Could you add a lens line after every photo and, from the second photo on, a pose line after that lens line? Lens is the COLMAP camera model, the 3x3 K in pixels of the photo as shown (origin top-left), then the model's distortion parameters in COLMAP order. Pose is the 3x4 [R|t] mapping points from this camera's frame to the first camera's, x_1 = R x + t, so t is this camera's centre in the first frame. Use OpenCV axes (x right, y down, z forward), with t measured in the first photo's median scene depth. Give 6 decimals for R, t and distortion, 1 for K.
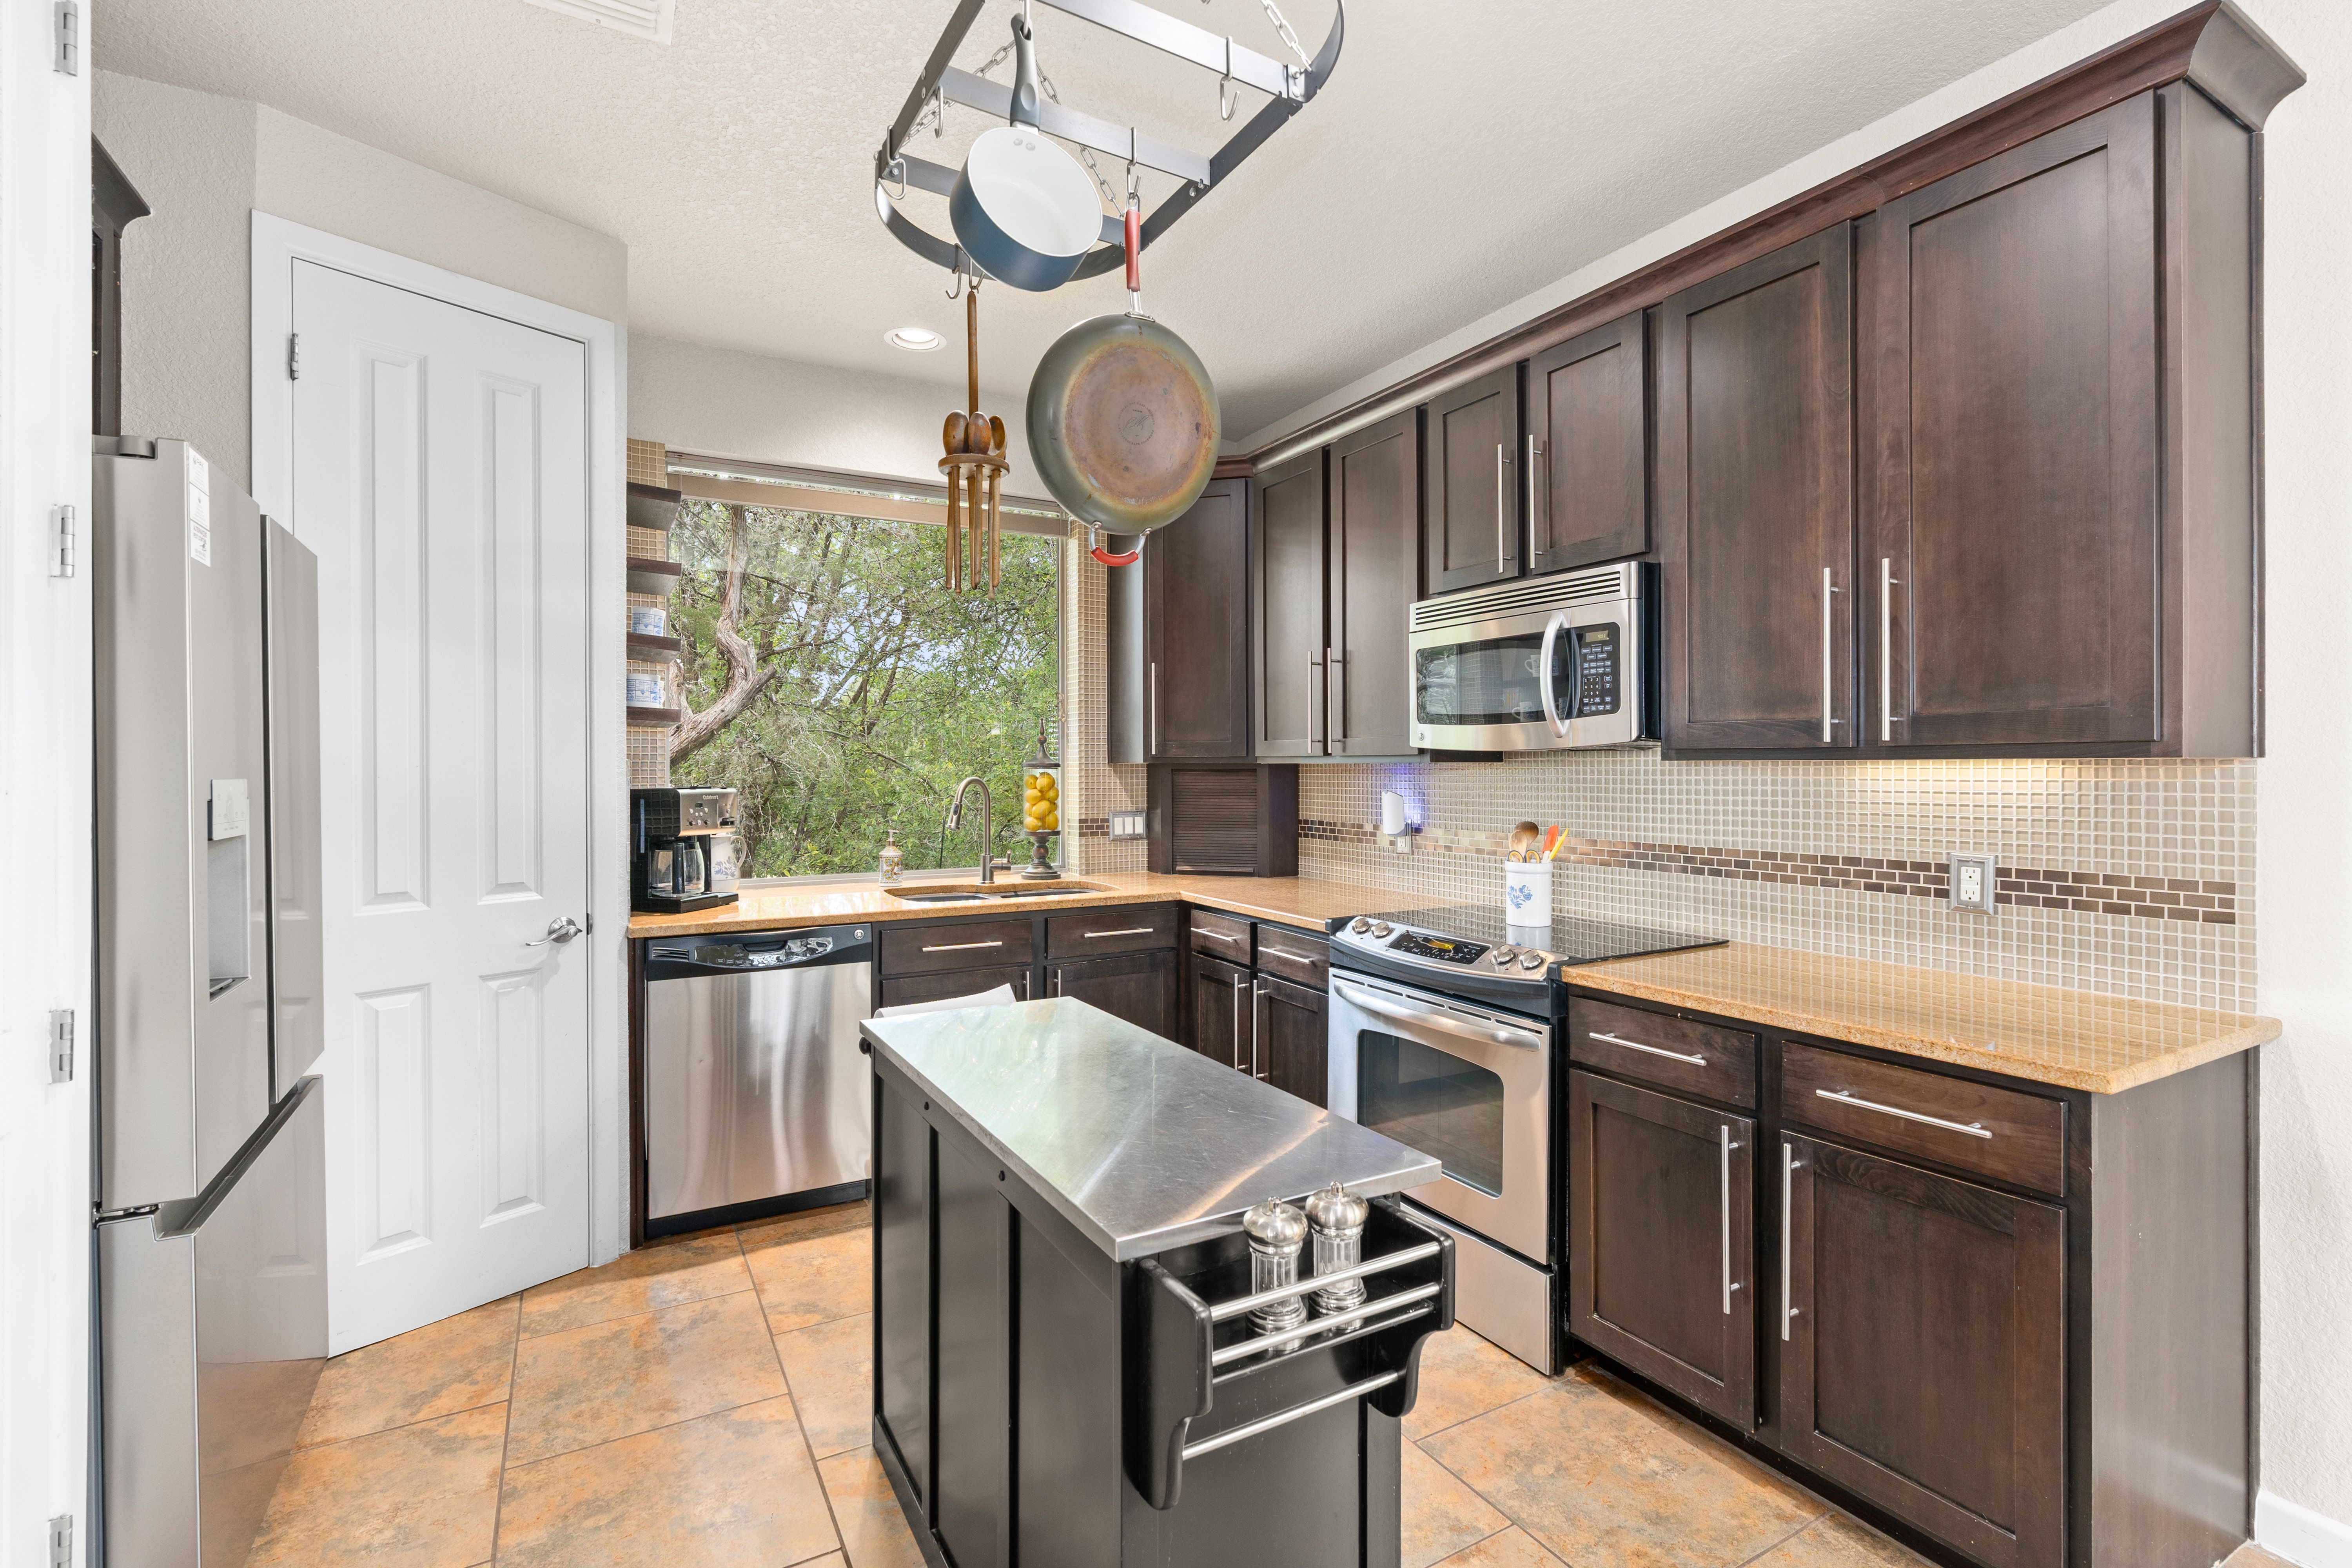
lens RADIAL K [[1070.6, 0, 1170.1], [0, 1070.6, 777.5], [0, 0, 1]] dist [-0.004882, 0.001205]
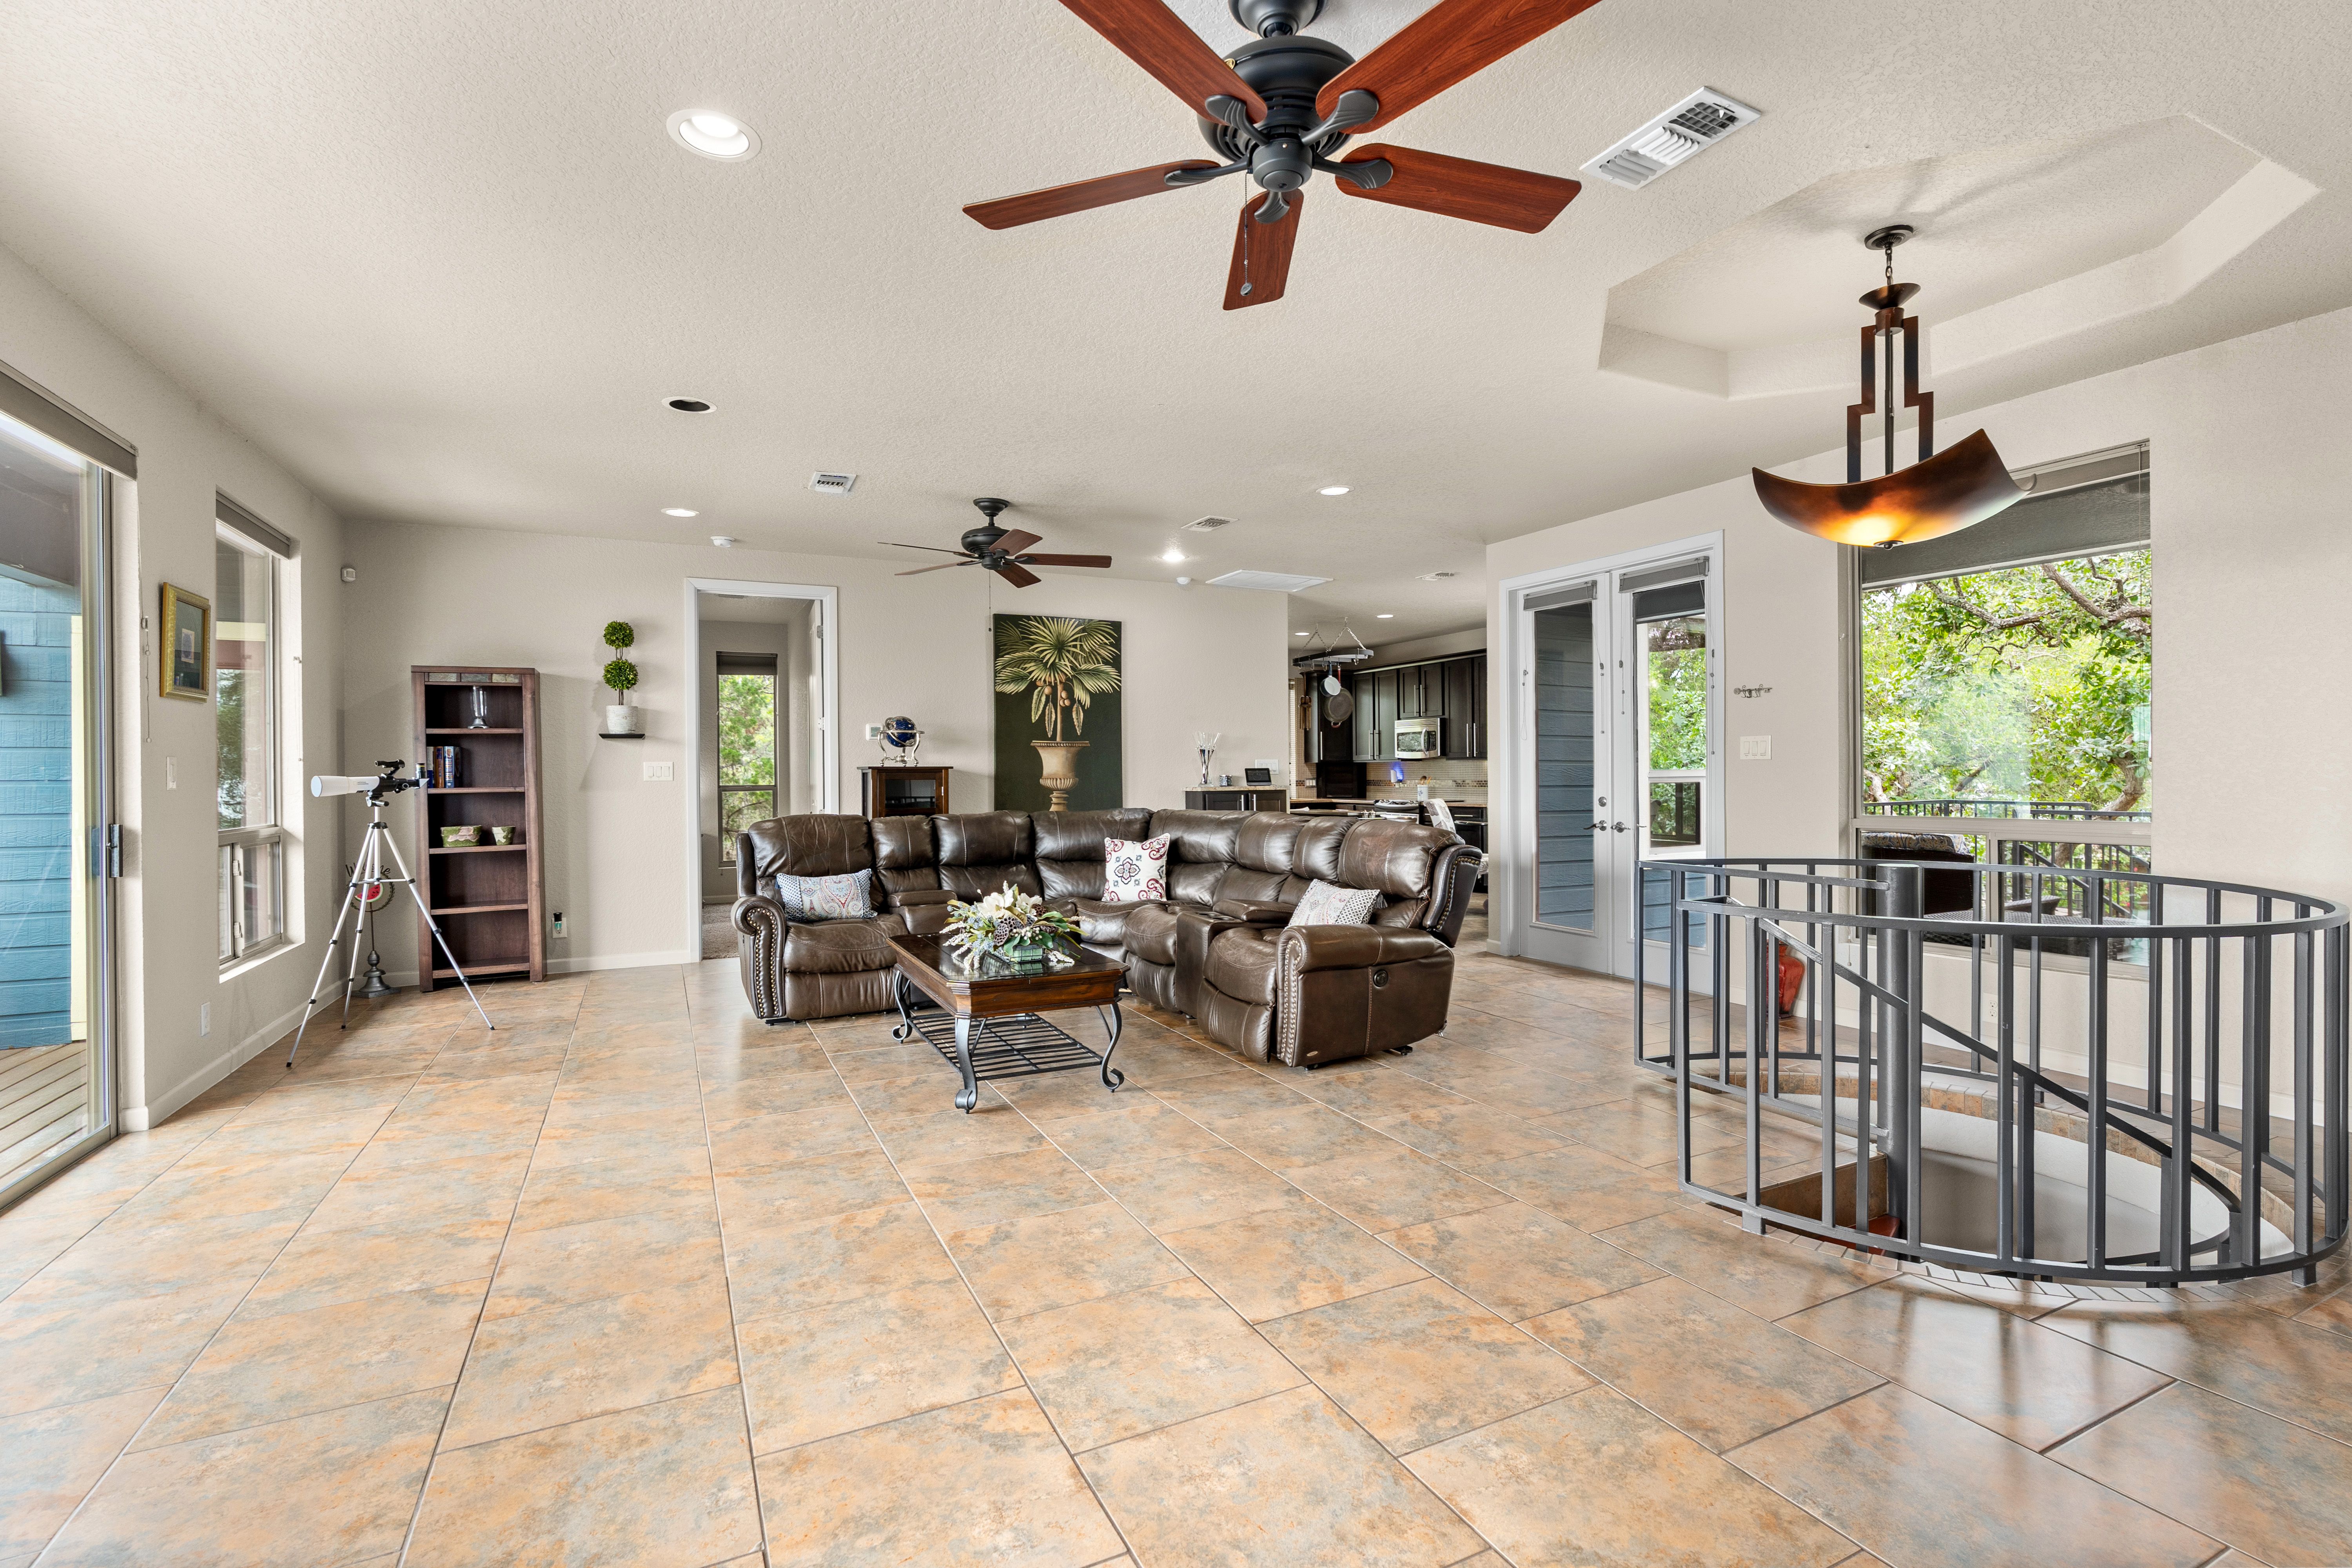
lens RADIAL K [[1070.6, 0, 1171.2], [0, 1070.6, 782.5], [0, 0, 1]] dist [-0.004882, 0.001205]
pose [[0.997198, -0.007047, -0.074477, -0.277224], [0.007355, 0.999965, 0.003868, 0.038731], [0.074448, -0.004405, 0.997215, -2.738965]]
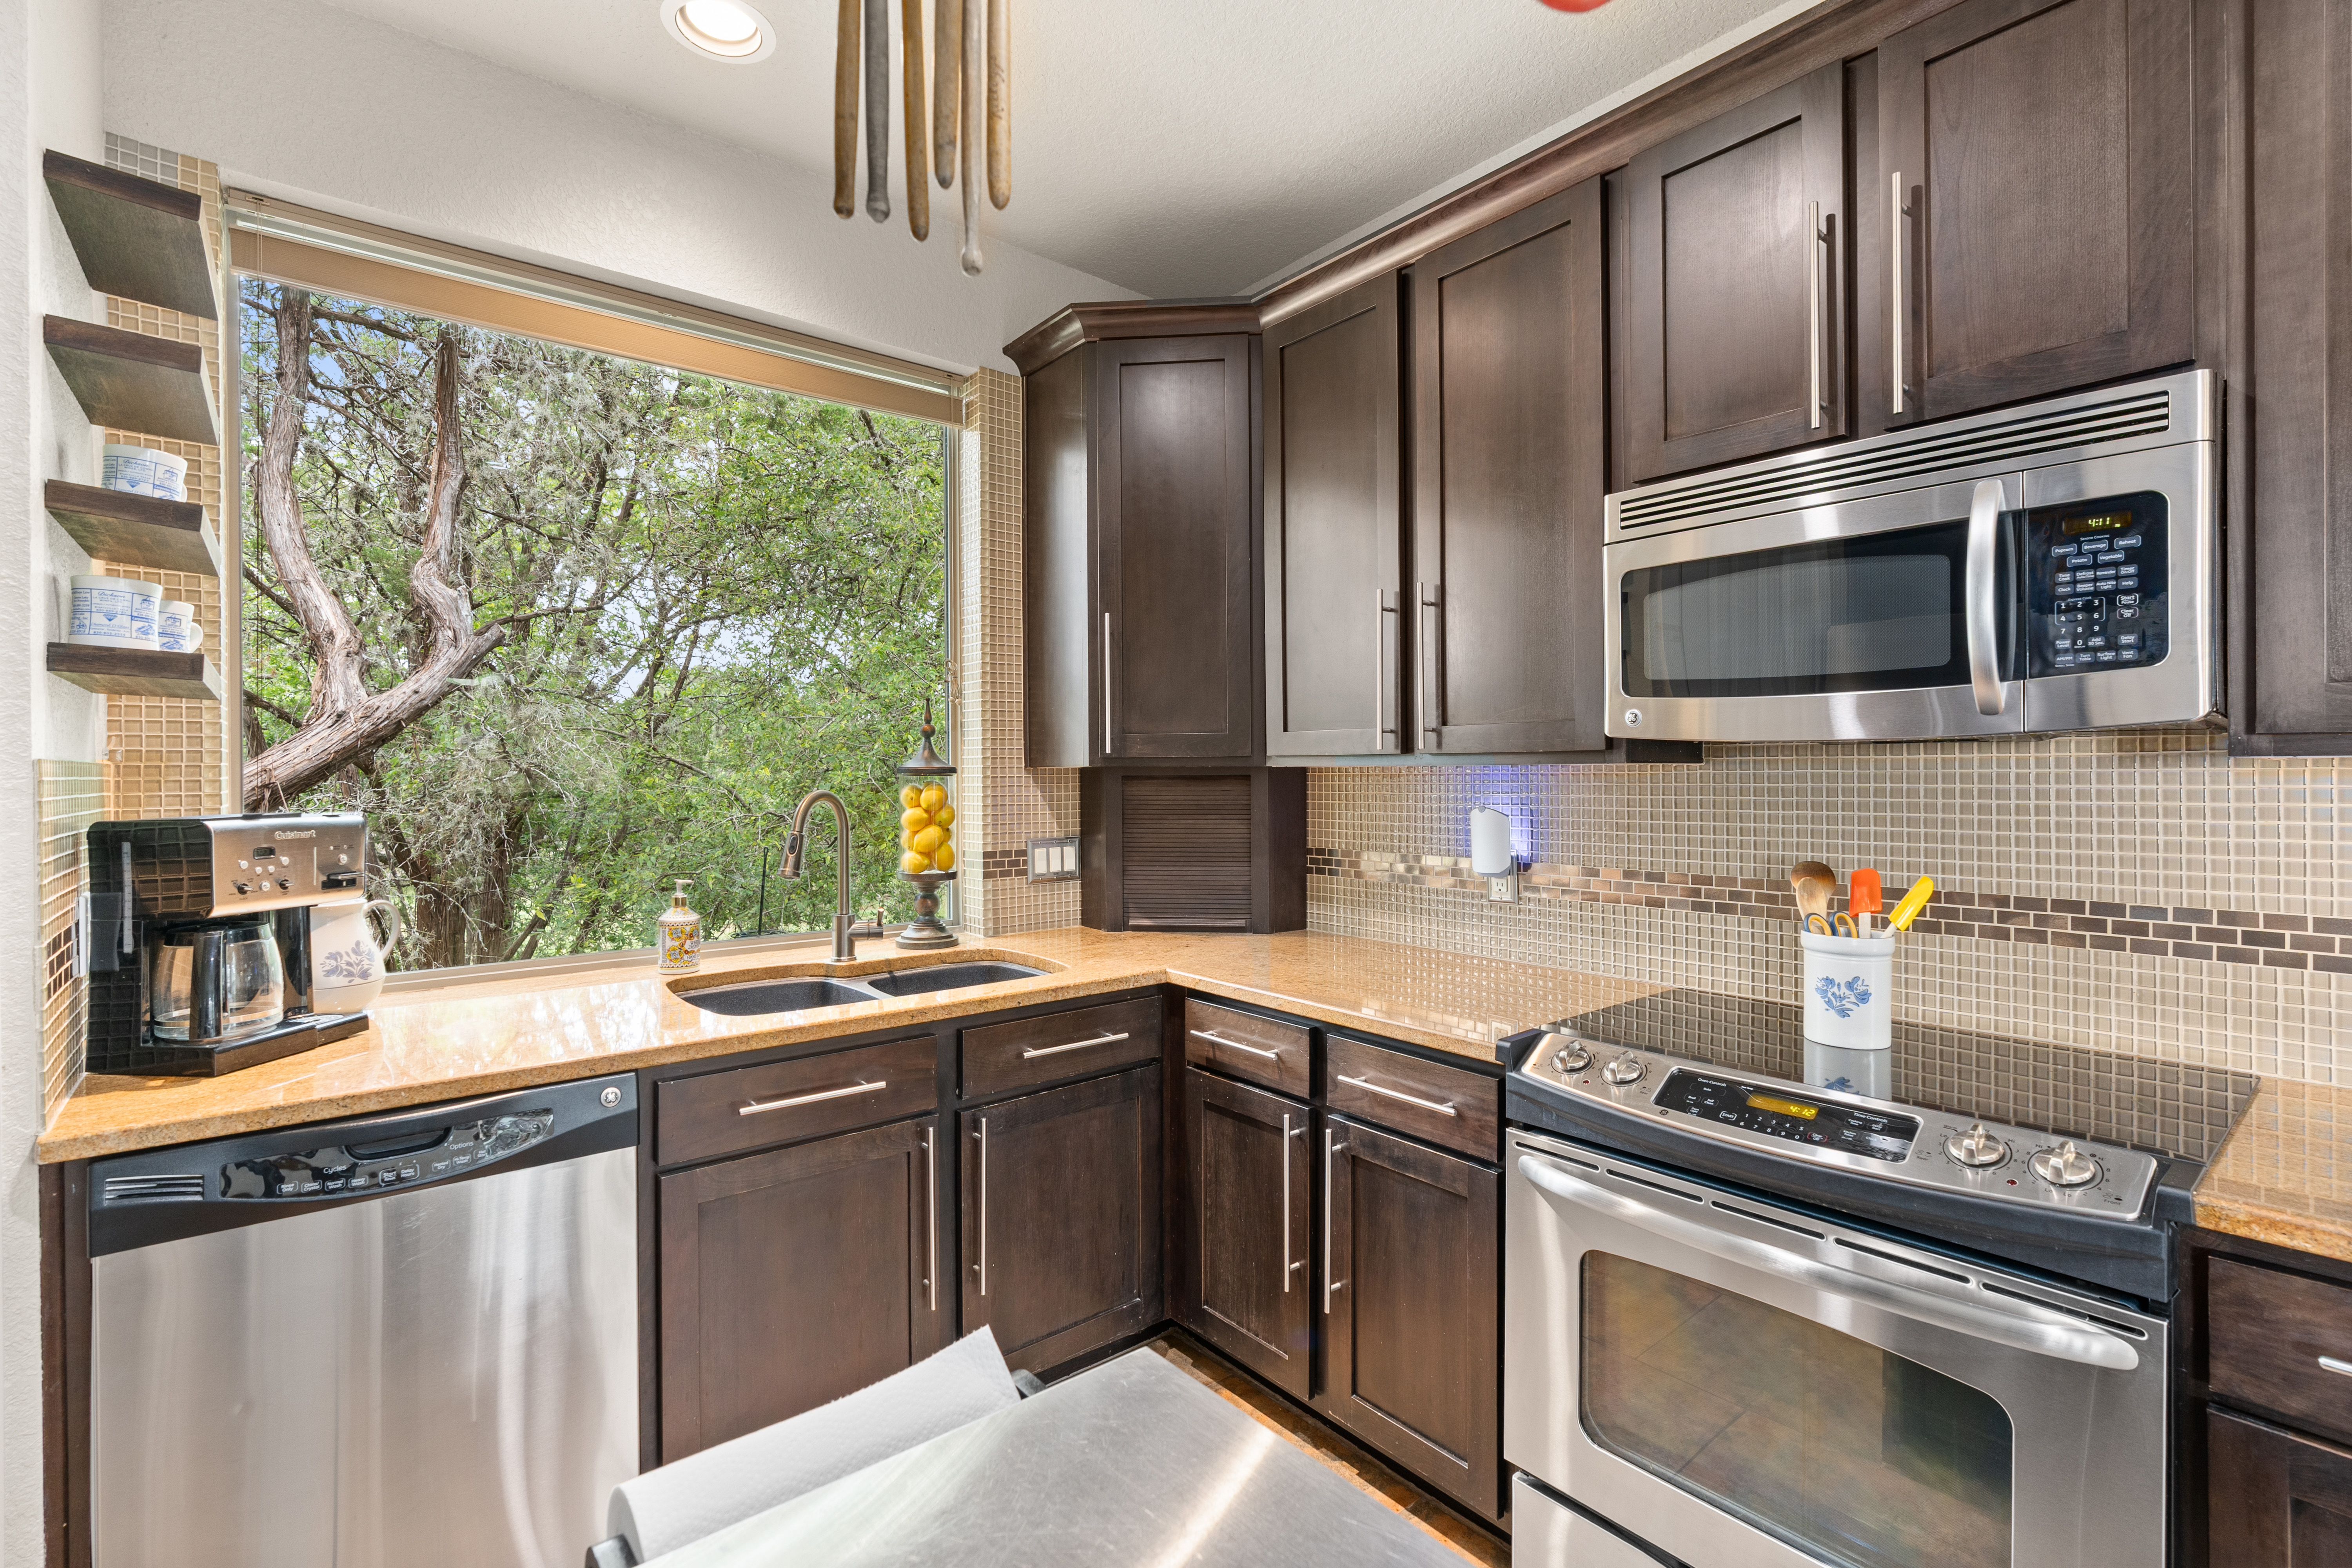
lens RADIAL K [[1070.6, 0, 1177.1], [0, 1070.6, 788.9], [0, 0, 1]] dist [-0.004882, 0.001205]
pose [[0.984904, -0.005357, 0.173018, -0.106187], [0.004624, 0.999979, 0.004639, -0.003415], [-0.173039, -0.003769, 0.984908, 0.430903]]
